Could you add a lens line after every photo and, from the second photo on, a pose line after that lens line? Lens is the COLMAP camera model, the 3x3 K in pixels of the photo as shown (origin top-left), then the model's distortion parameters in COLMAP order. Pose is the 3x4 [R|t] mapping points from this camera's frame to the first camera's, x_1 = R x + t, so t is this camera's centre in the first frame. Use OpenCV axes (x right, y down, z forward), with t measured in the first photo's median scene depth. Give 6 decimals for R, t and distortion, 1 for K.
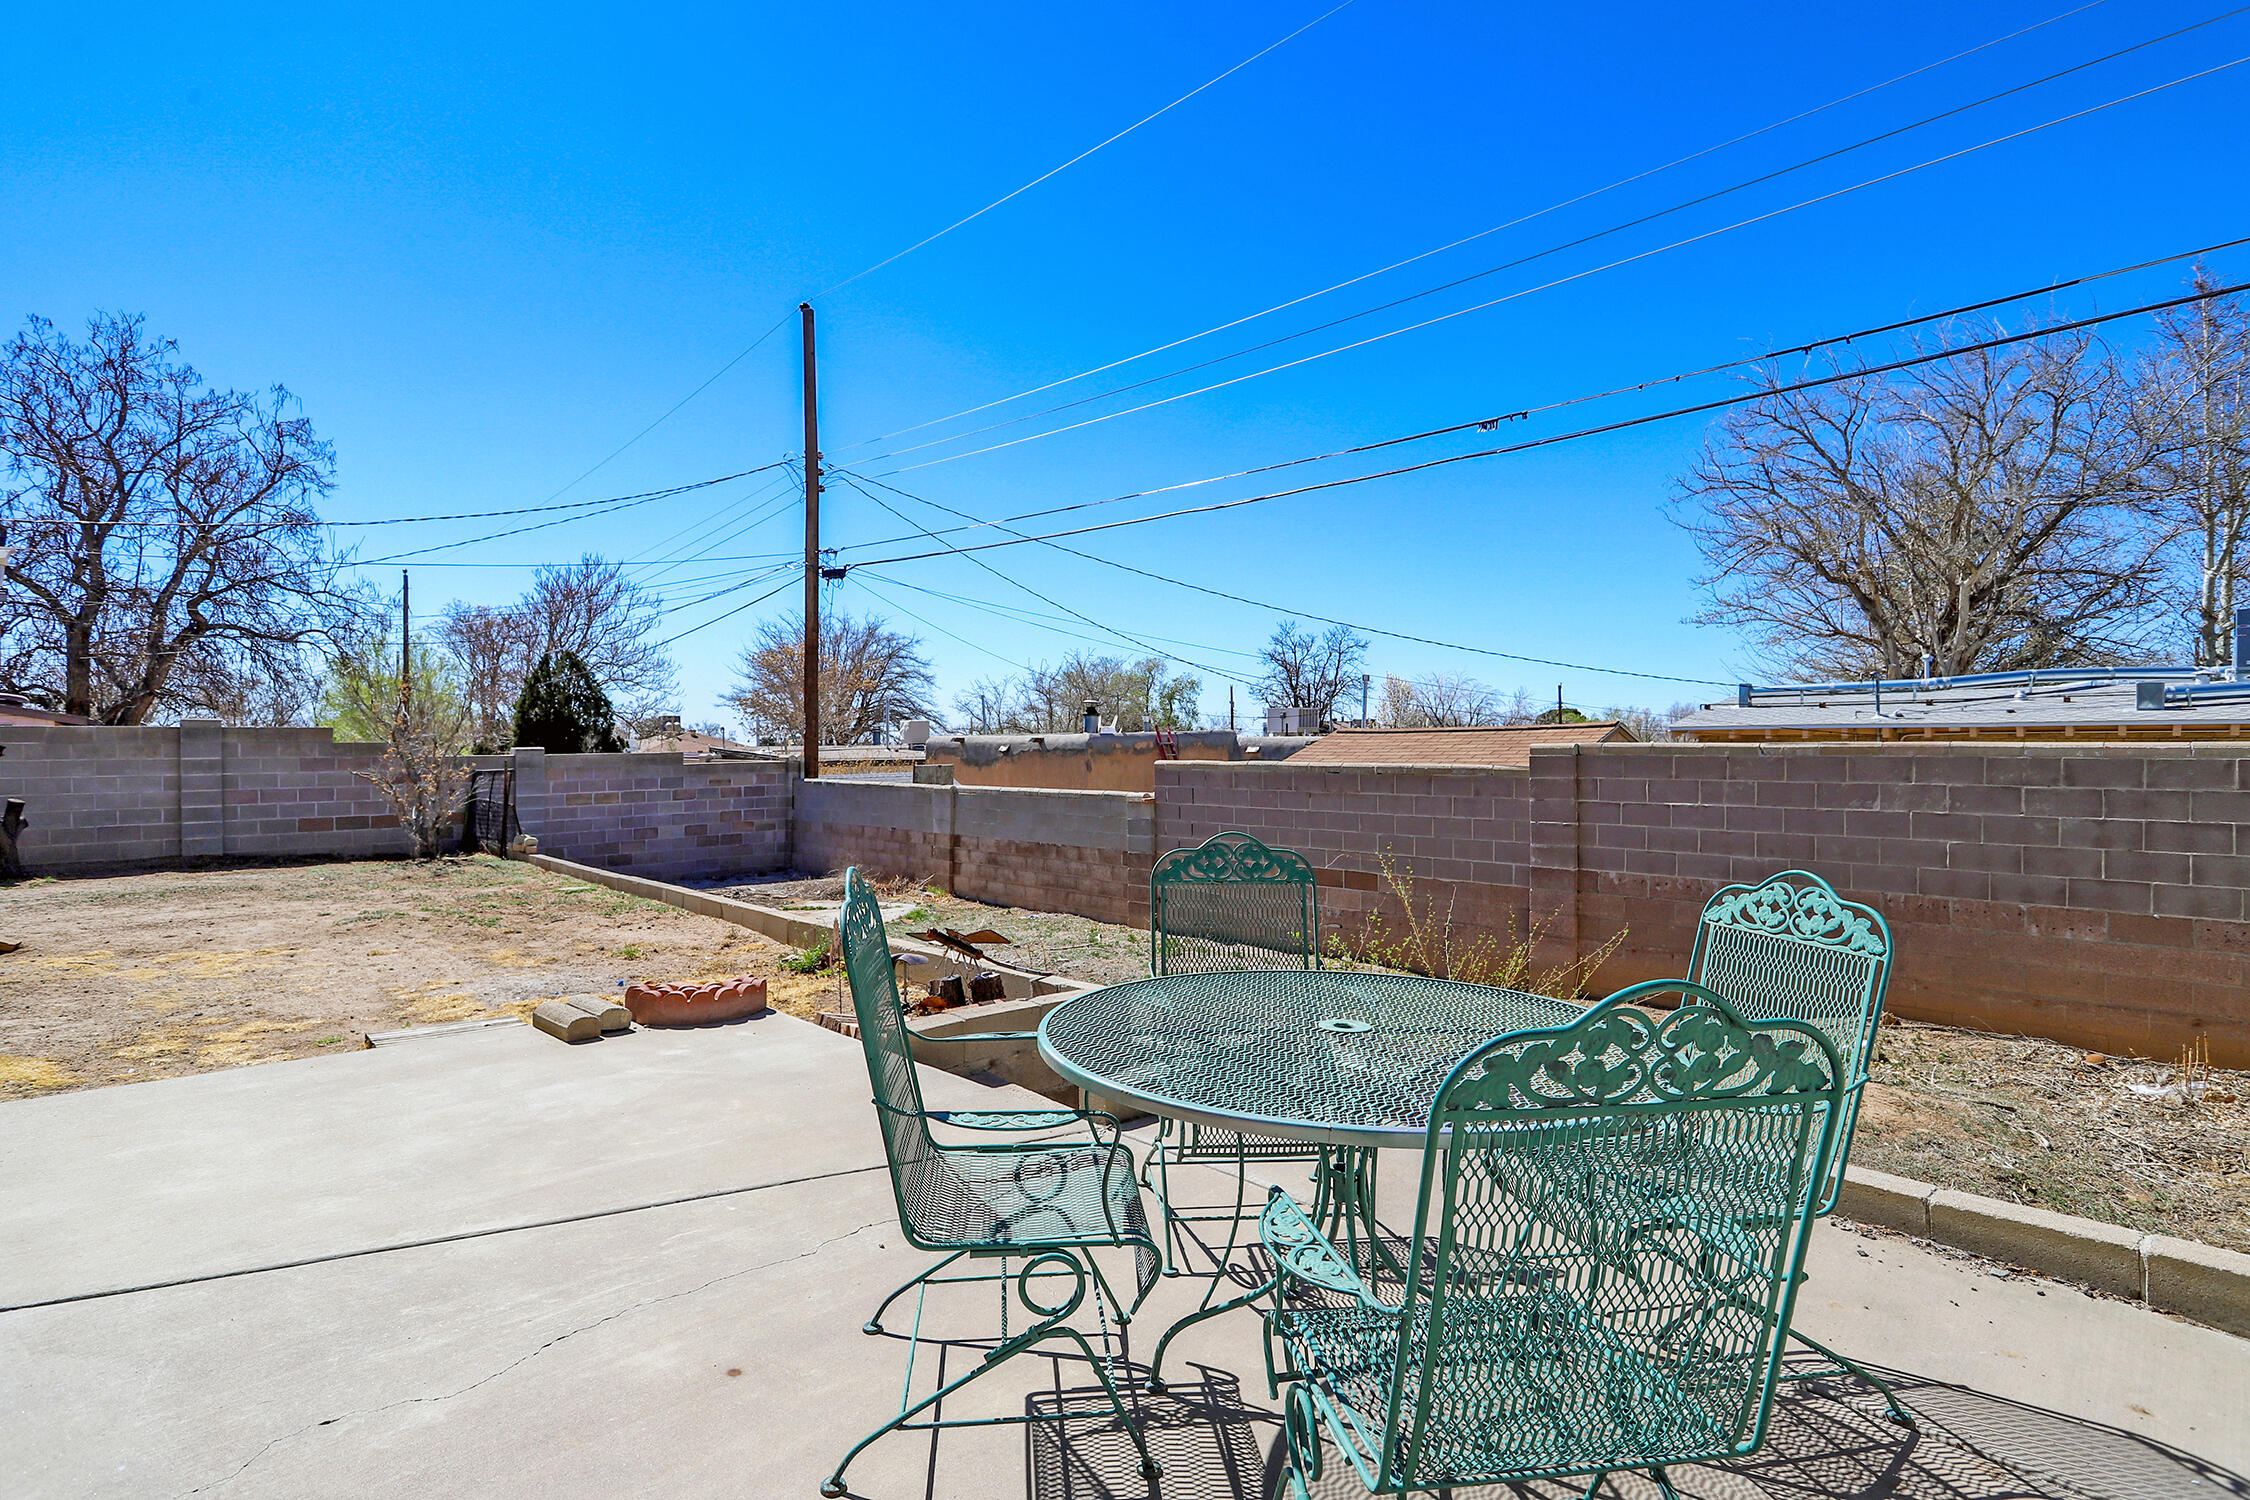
lens RADIAL K [[1078.1, 0, 1124.7], [0, 1078.1, 748.3], [0, 0, 1]] dist [-0.000444, 0.000062]
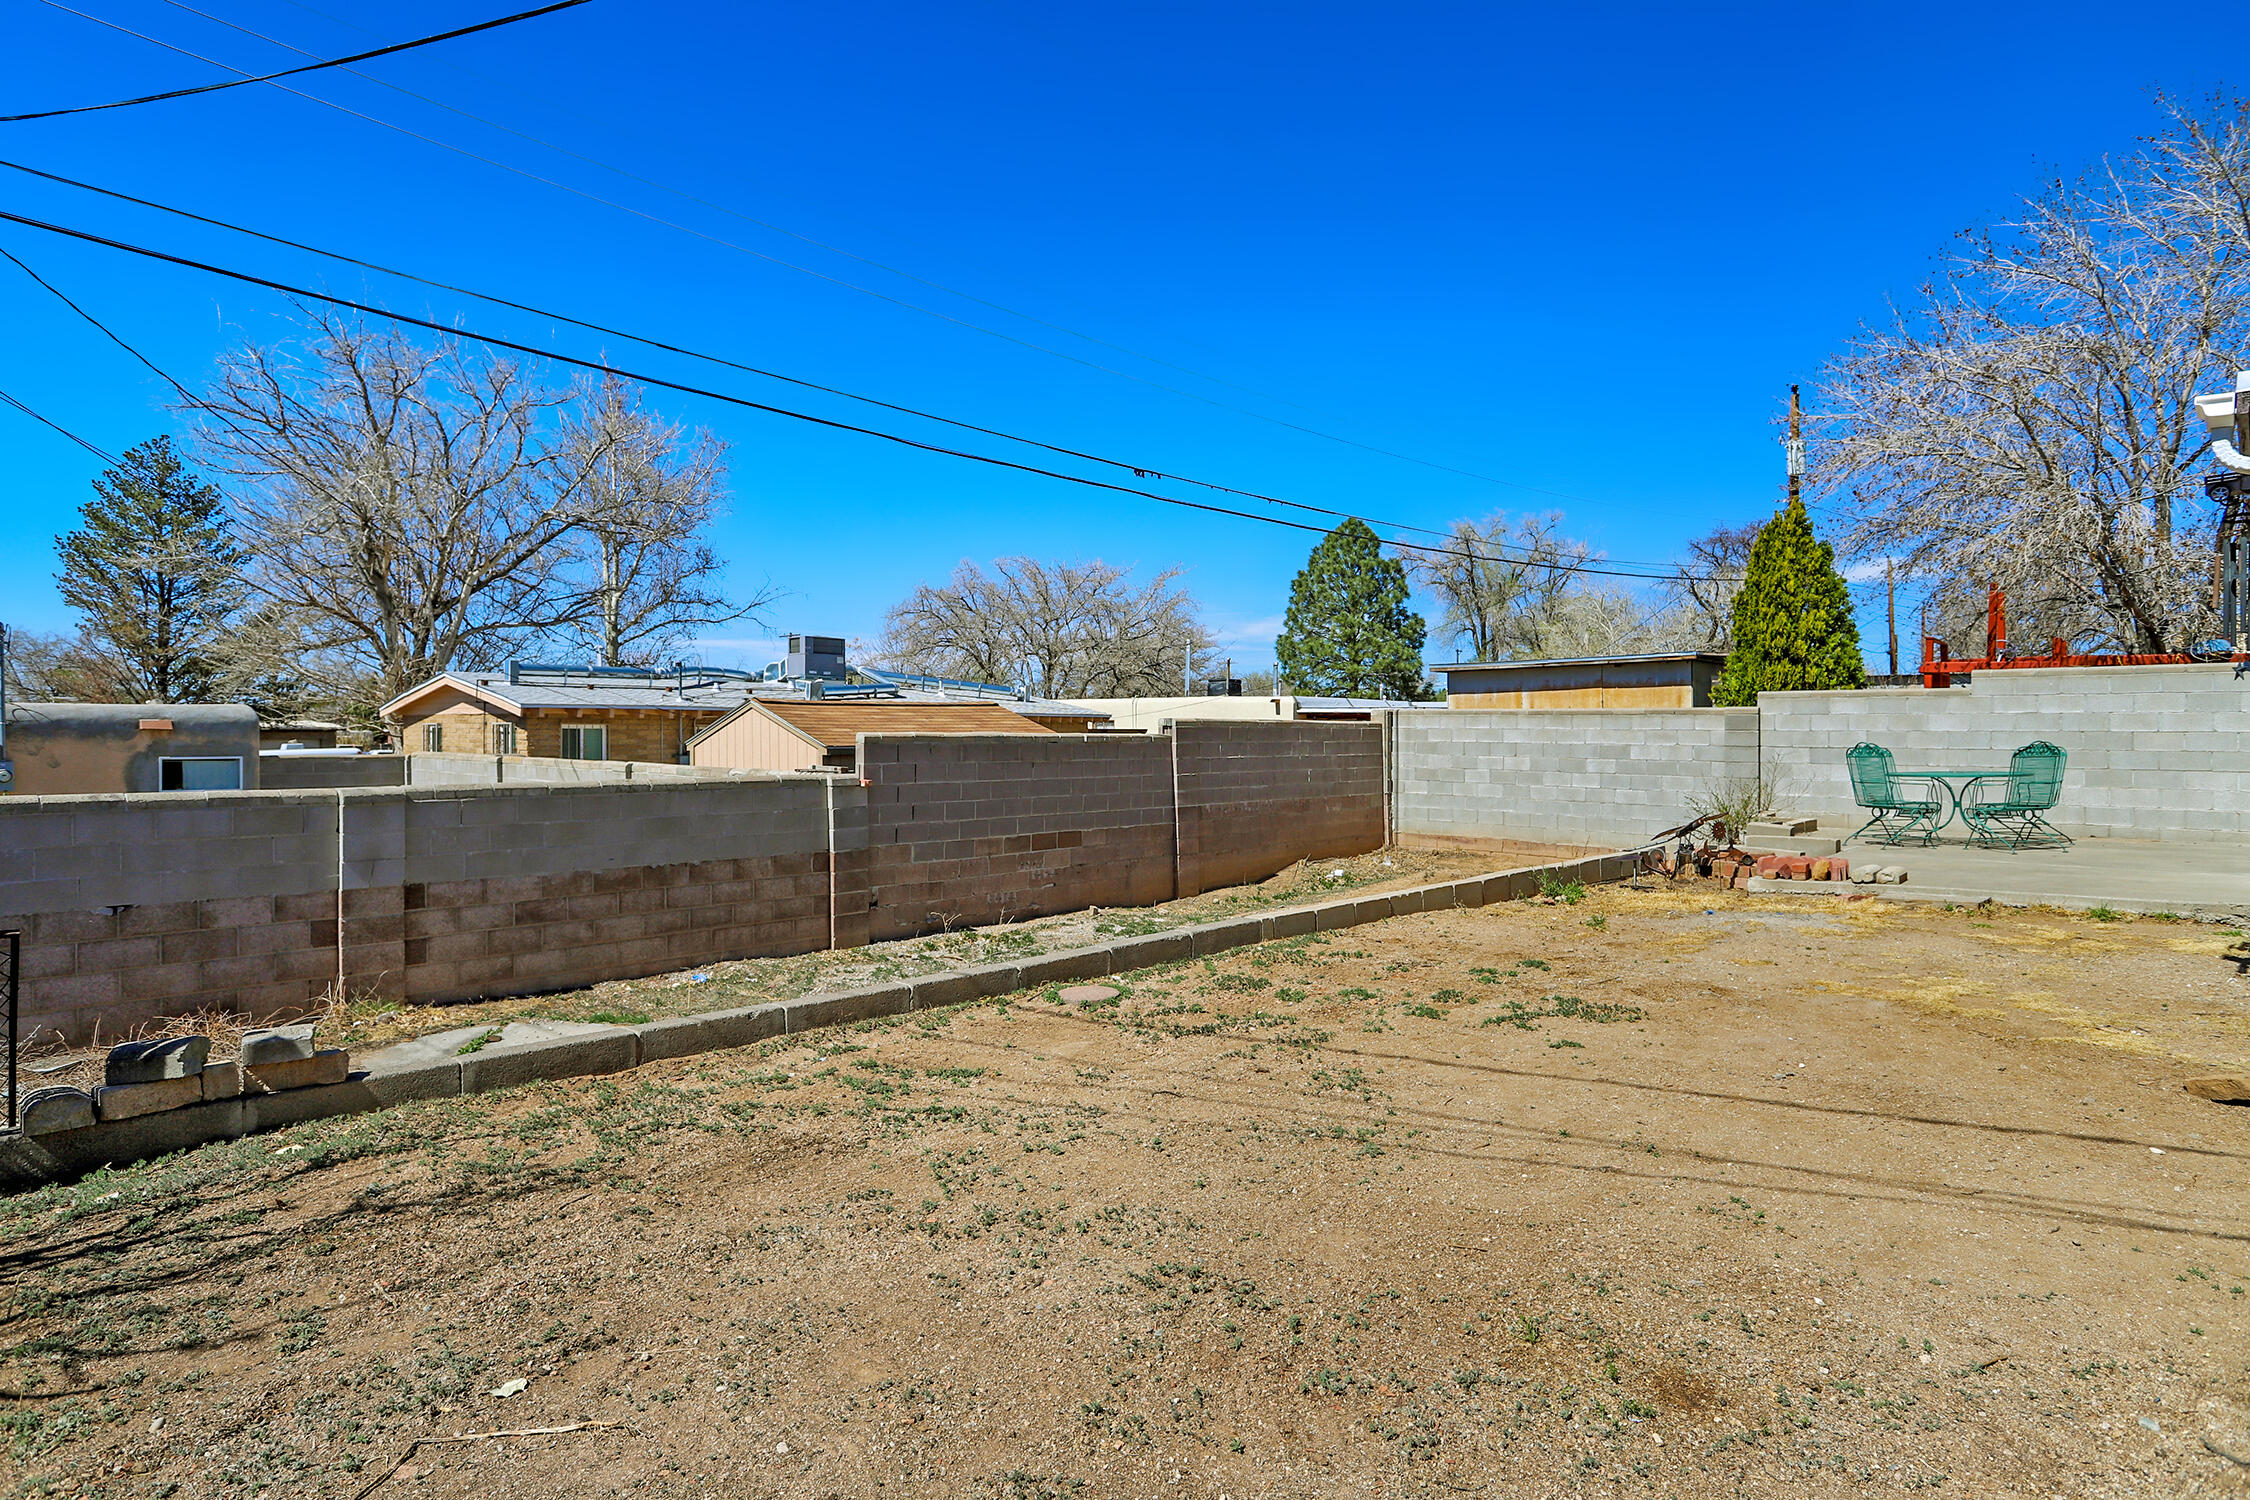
lens RADIAL K [[1233.3, 0, 1128.6], [0, 1233.3, 740.1], [0, 0, 1]] dist [-0.003368, -0.000389]
pose [[-0.027994, -0.002958, 0.999604, -0.801245], [0.002103, 0.999993, 0.003018, 0.012953], [-0.999606, 0.002187, -0.027988, 0.741014]]
